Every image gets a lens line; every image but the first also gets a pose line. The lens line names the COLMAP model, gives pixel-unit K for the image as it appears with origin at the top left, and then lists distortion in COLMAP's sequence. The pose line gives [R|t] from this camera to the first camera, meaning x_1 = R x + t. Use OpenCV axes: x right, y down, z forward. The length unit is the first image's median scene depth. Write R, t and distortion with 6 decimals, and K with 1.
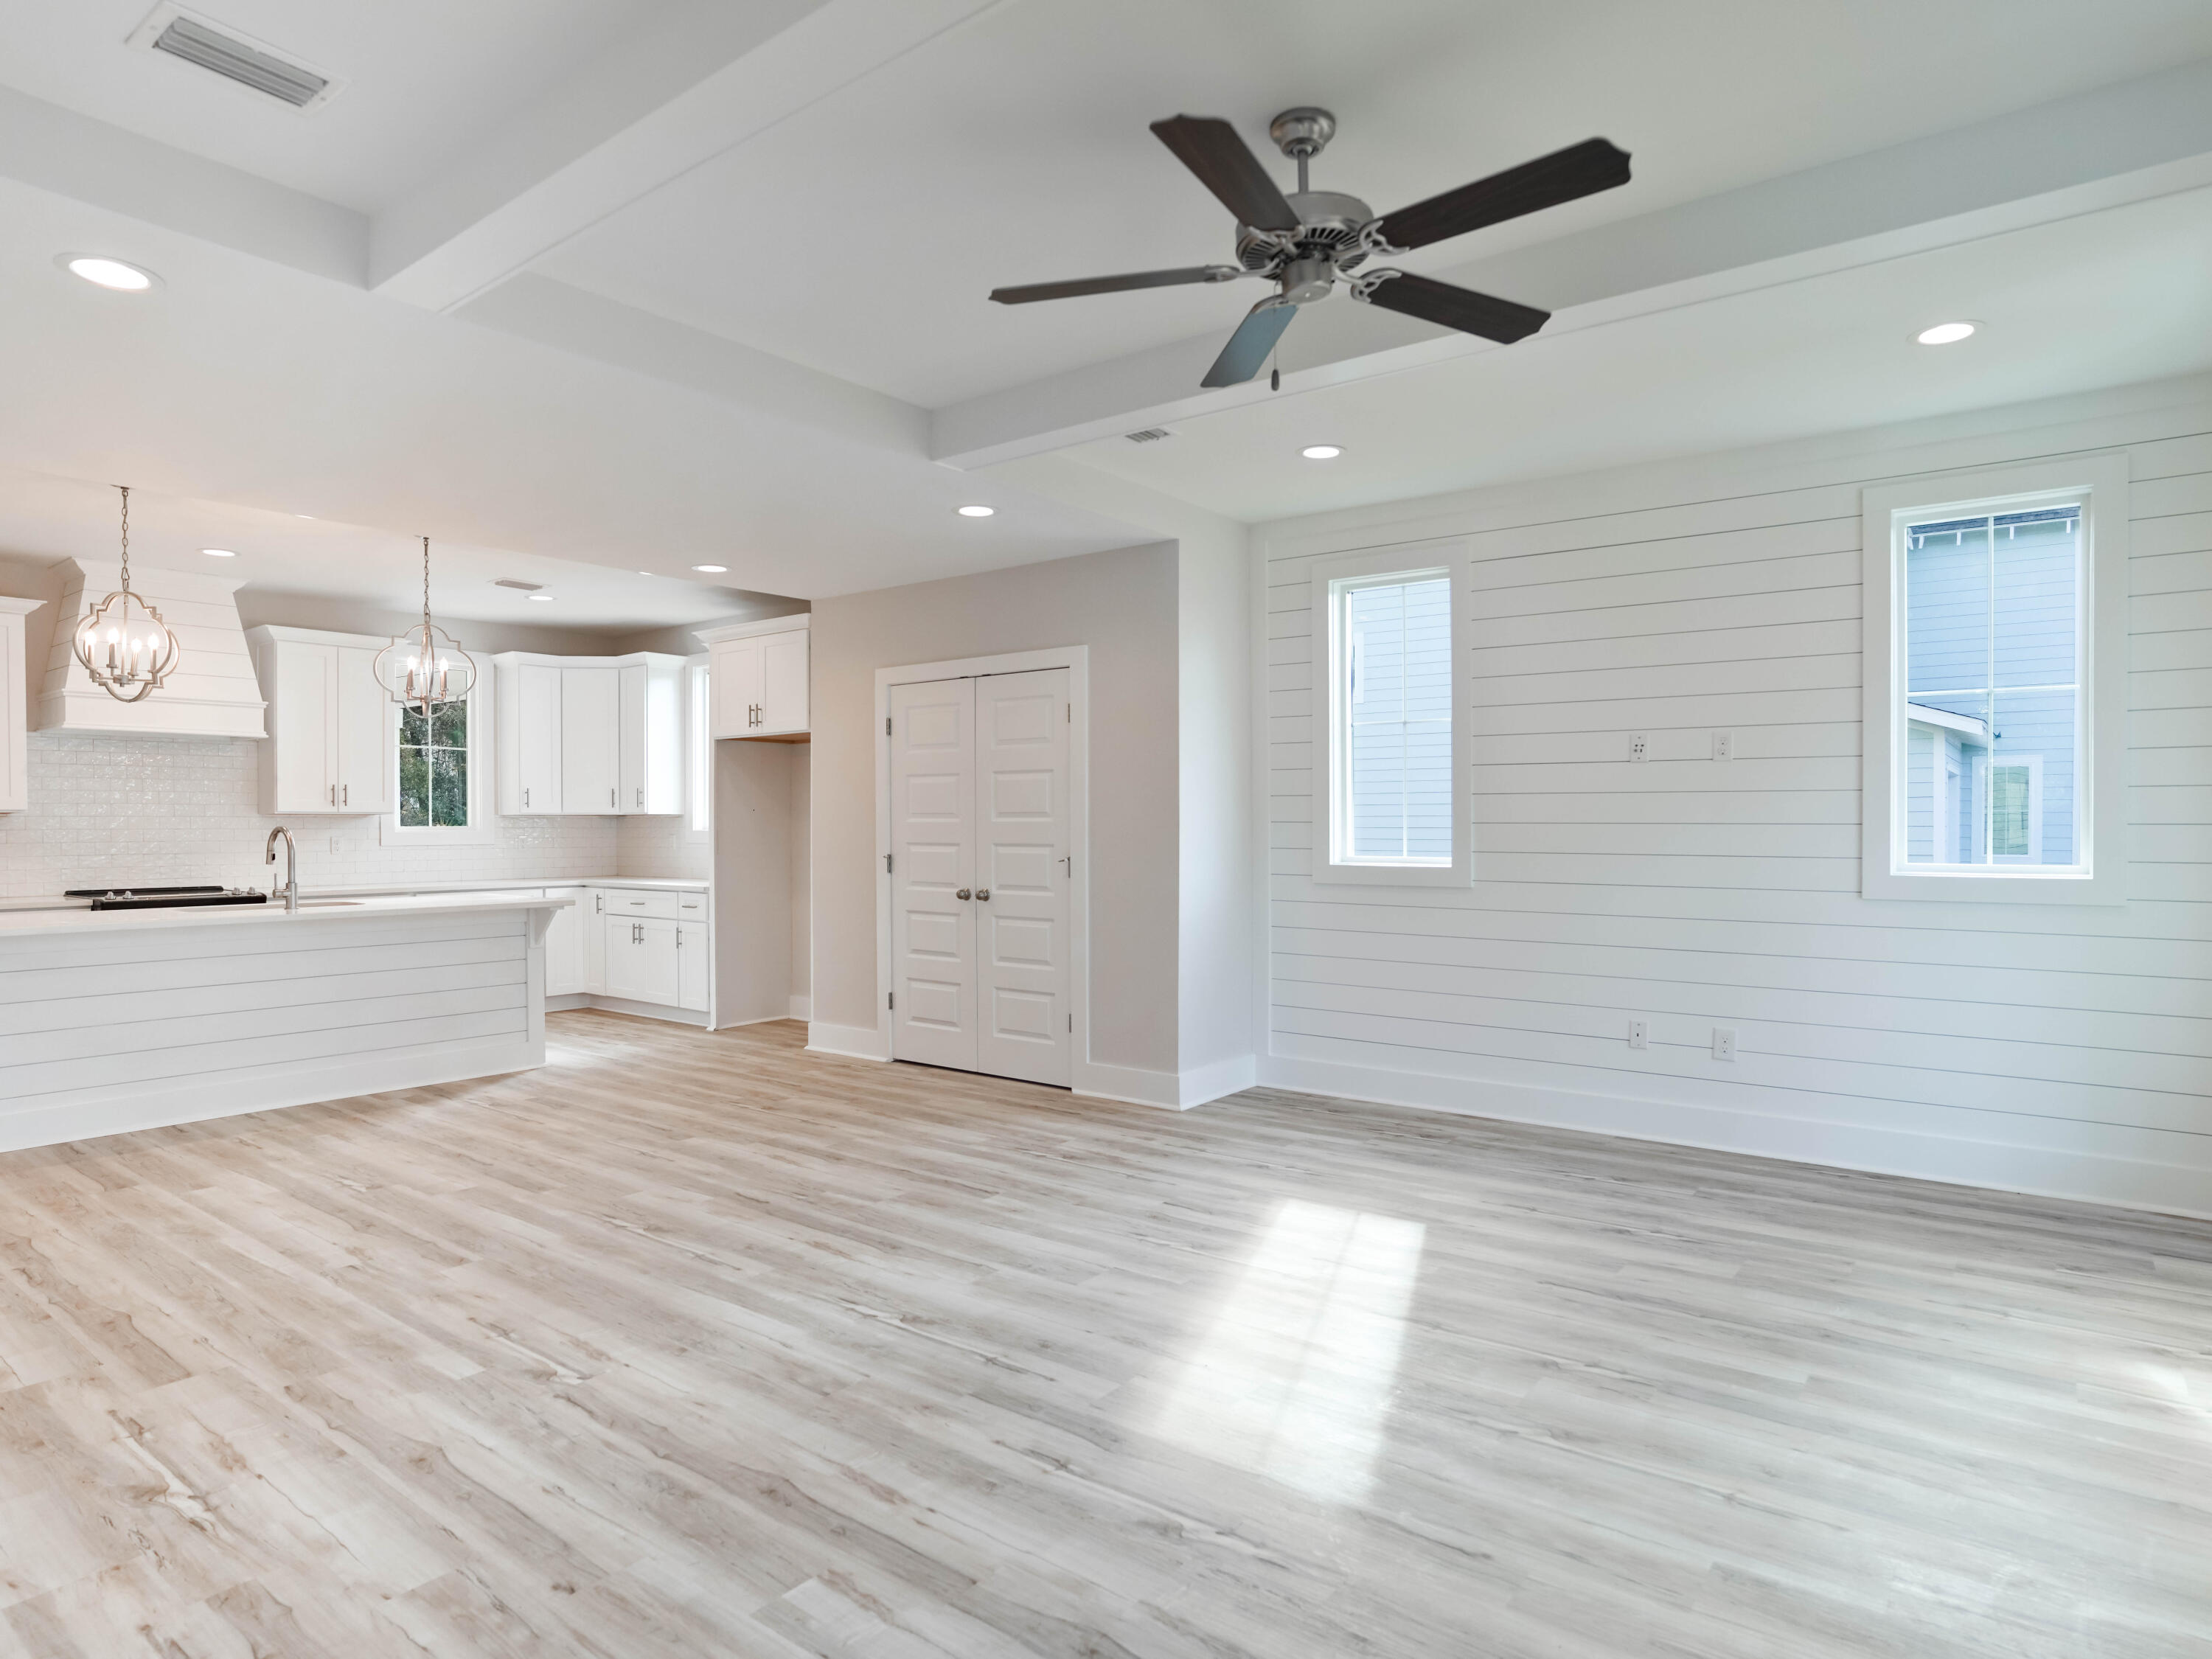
lens RADIAL K [[1234.5, 0, 1124.7], [0, 1234.5, 834.6], [0, 0, 1]] dist [-0.011918, -0.000093]
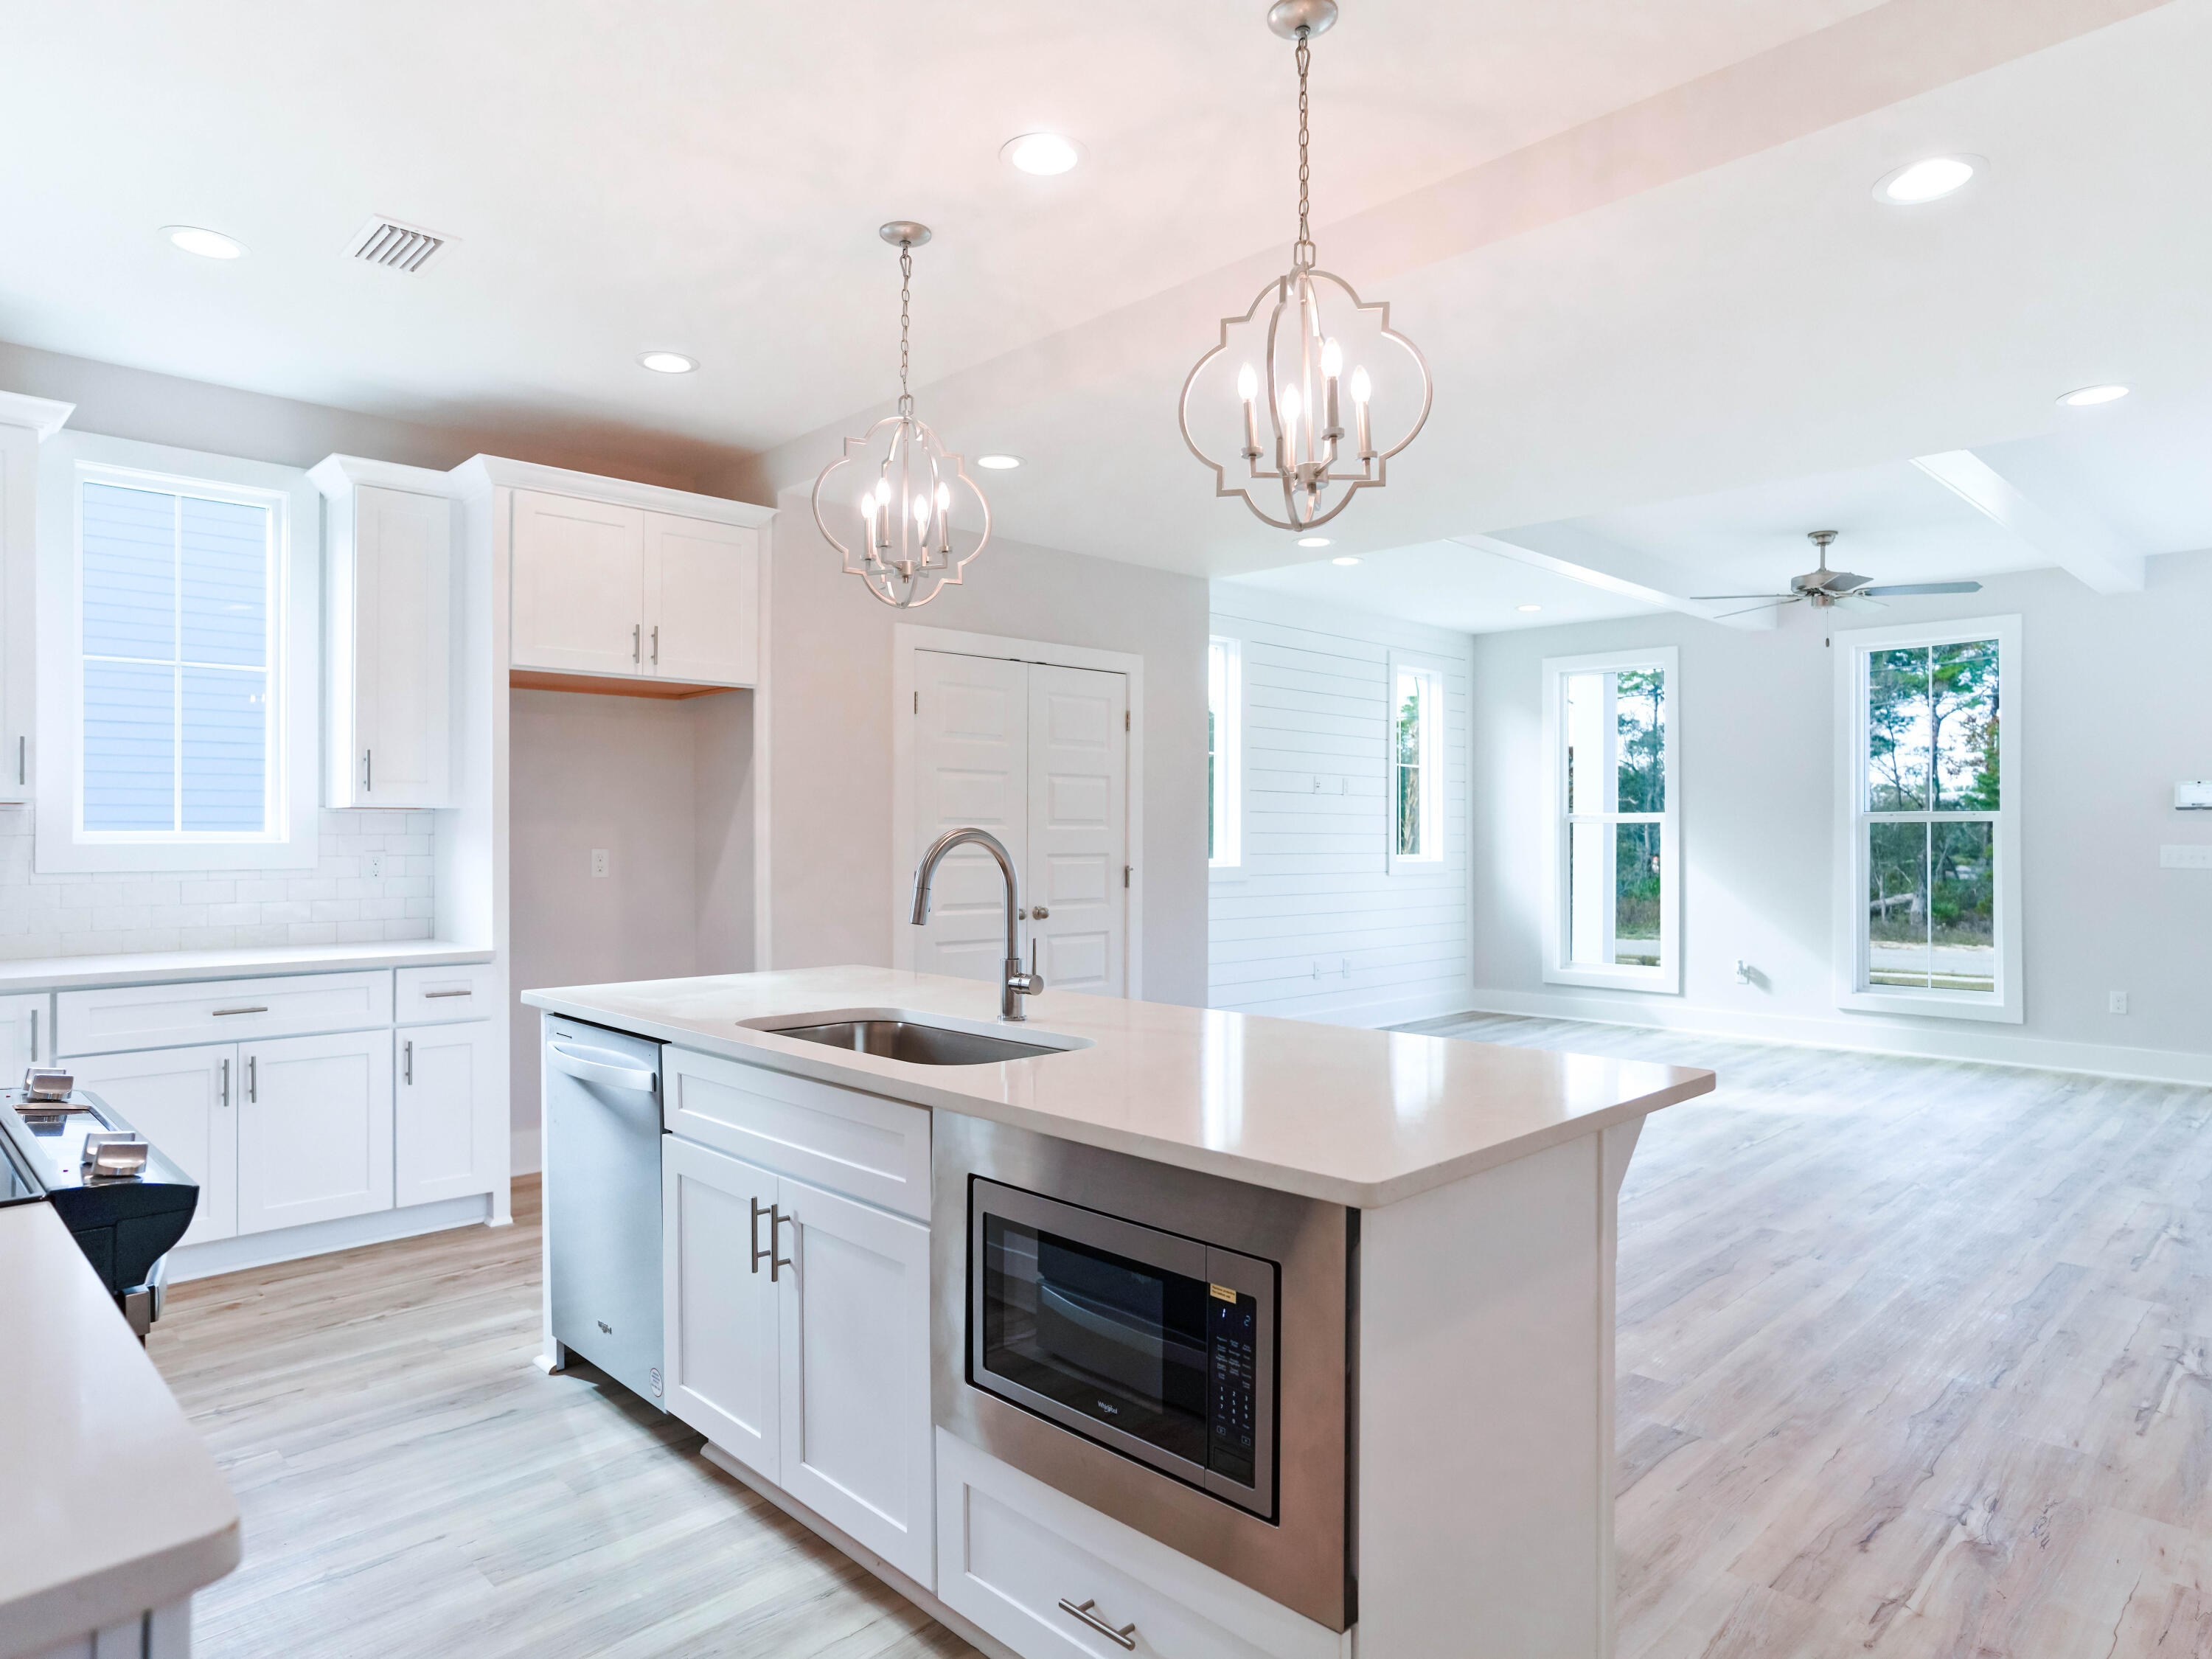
lens RADIAL K [[1320.0, 0, 1111.0], [0, 1320.0, 838.7], [0, 0, 1]] dist [-0.000288, 0.000723]
pose [[0.139299, -0.002157, 0.990248, -0.861117], [0.001844, 0.999996, 0.001919, -0.004708], [-0.990249, 0.001559, 0.139303, 0.677492]]
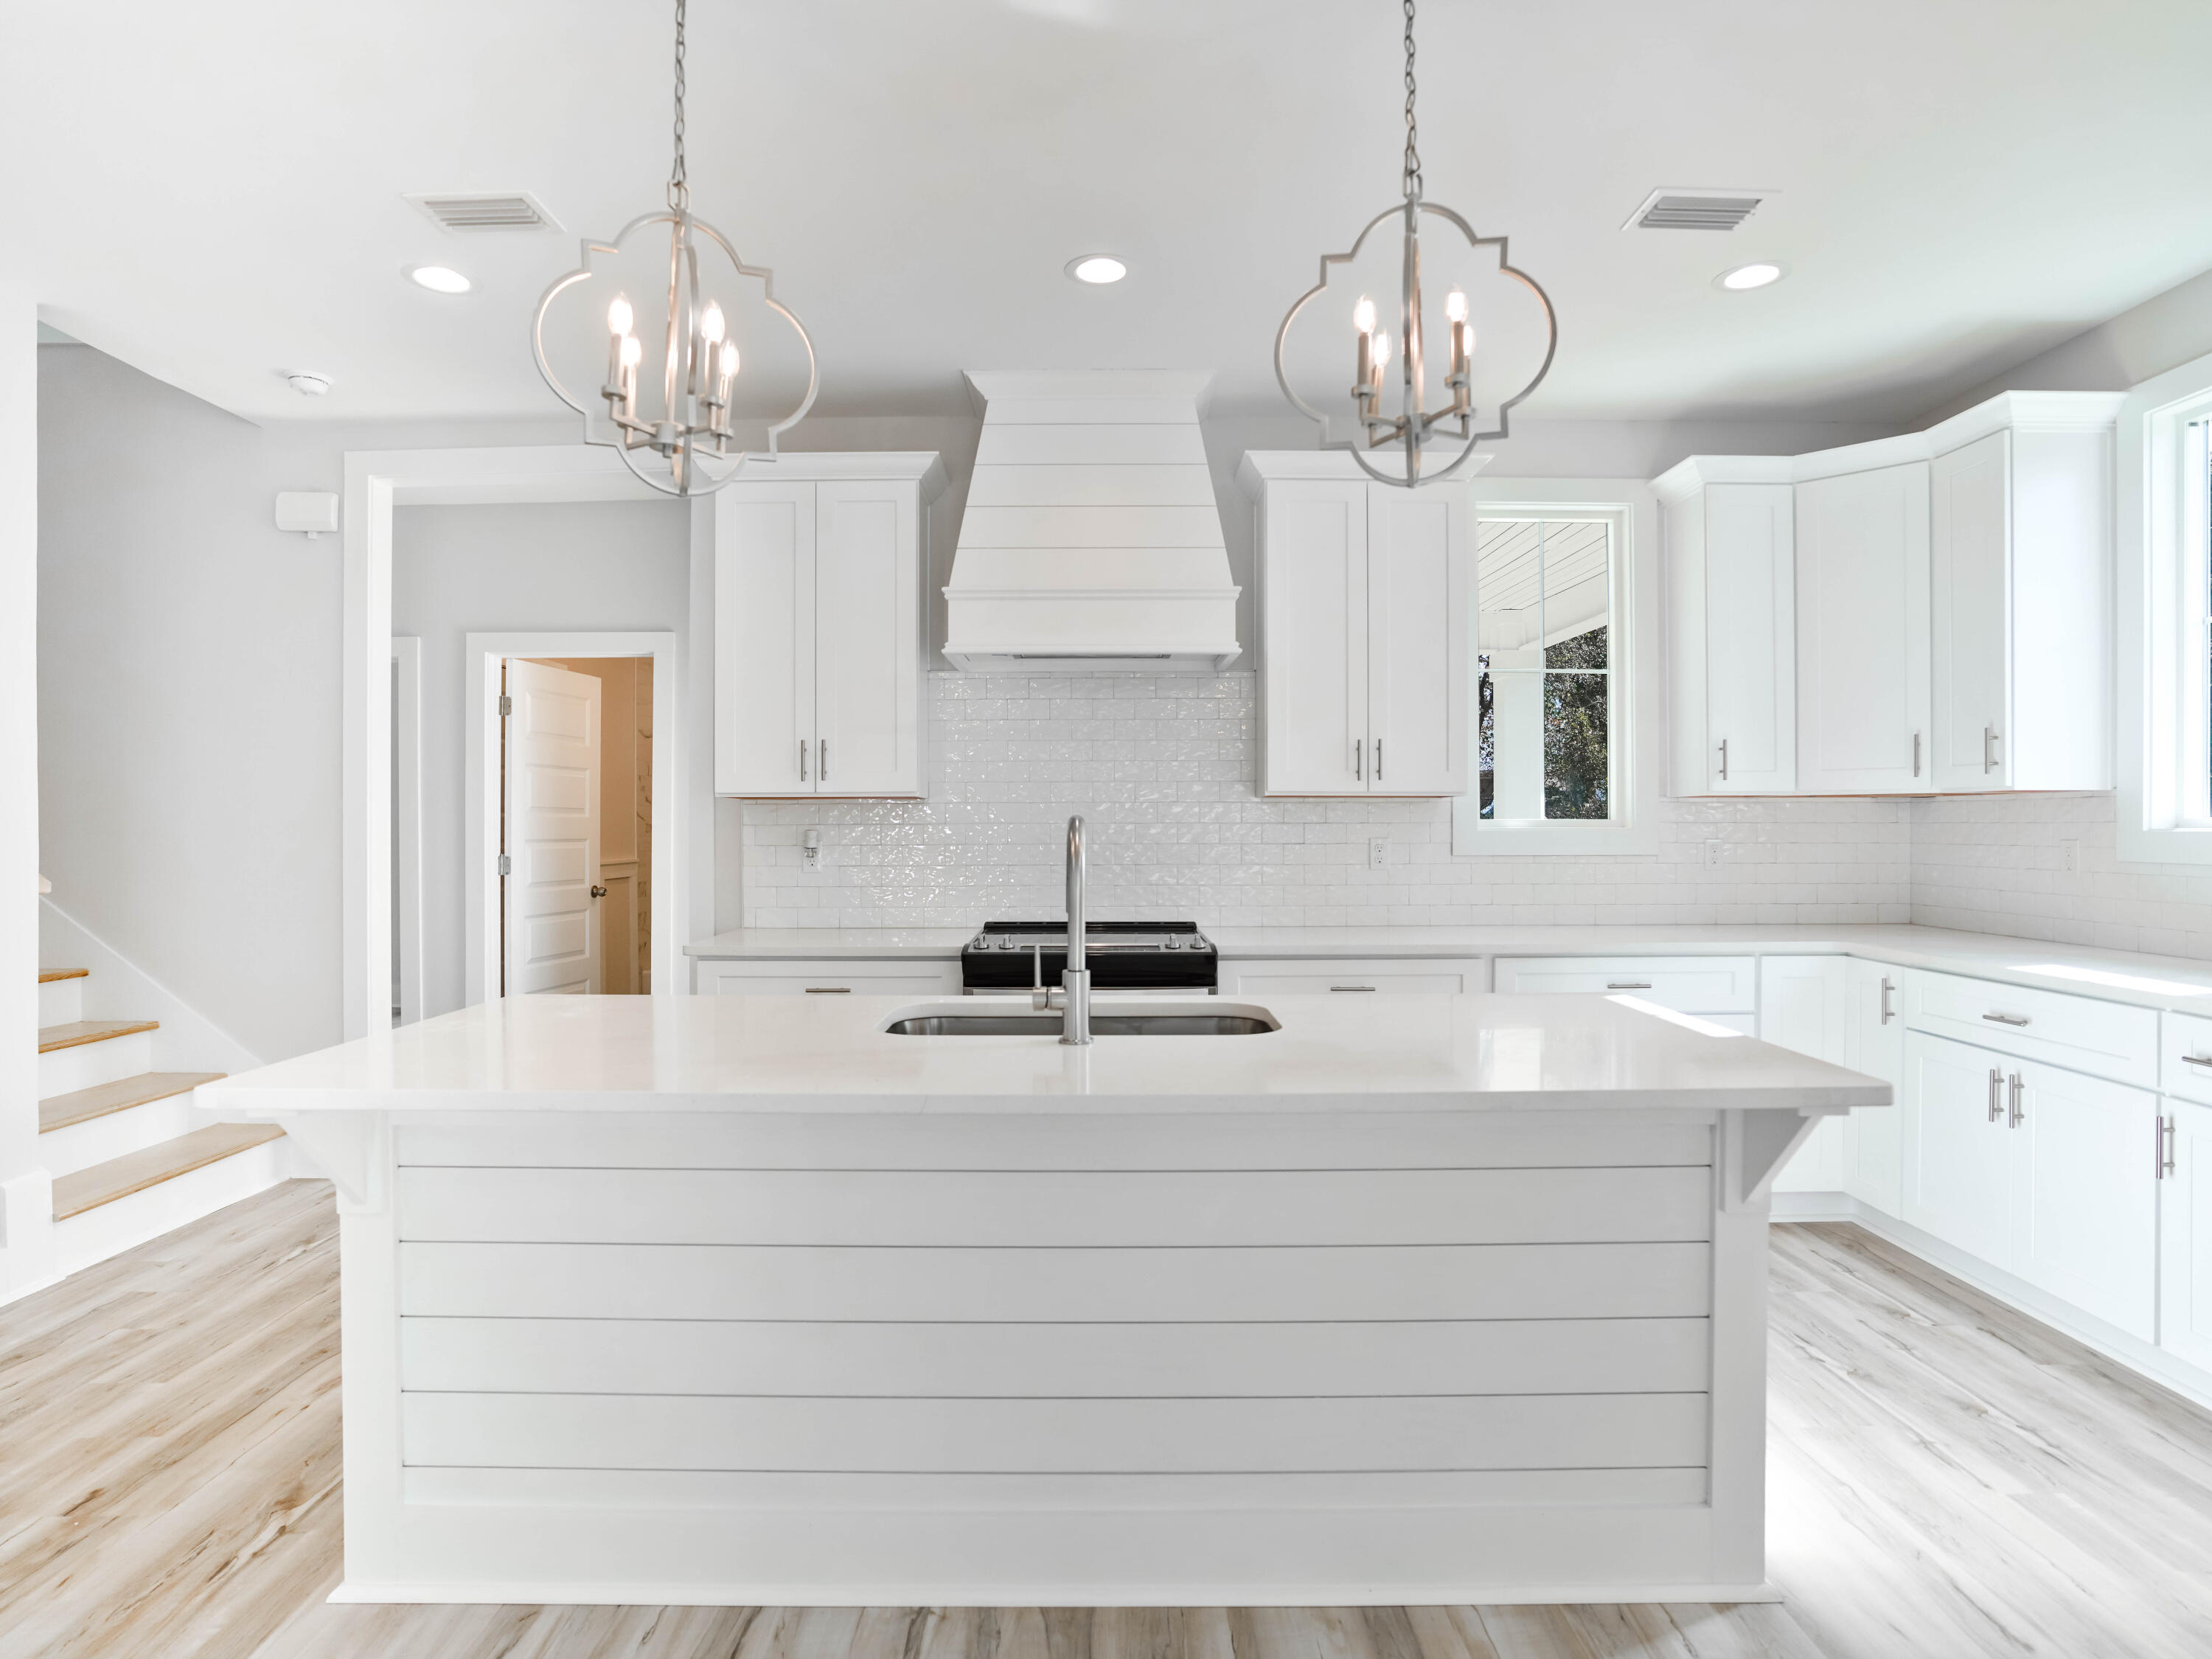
lens RADIAL K [[1234.5, 0, 1126.3], [0, 1234.5, 830.3], [0, 0, 1]] dist [-0.011918, -0.000093]
pose [[0.617358, 0.007768, -0.786644, -0.284227], [-0.006546, 0.999967, 0.004736, -0.003136], [0.786655, 0.002226, 0.617388, 0.588612]]
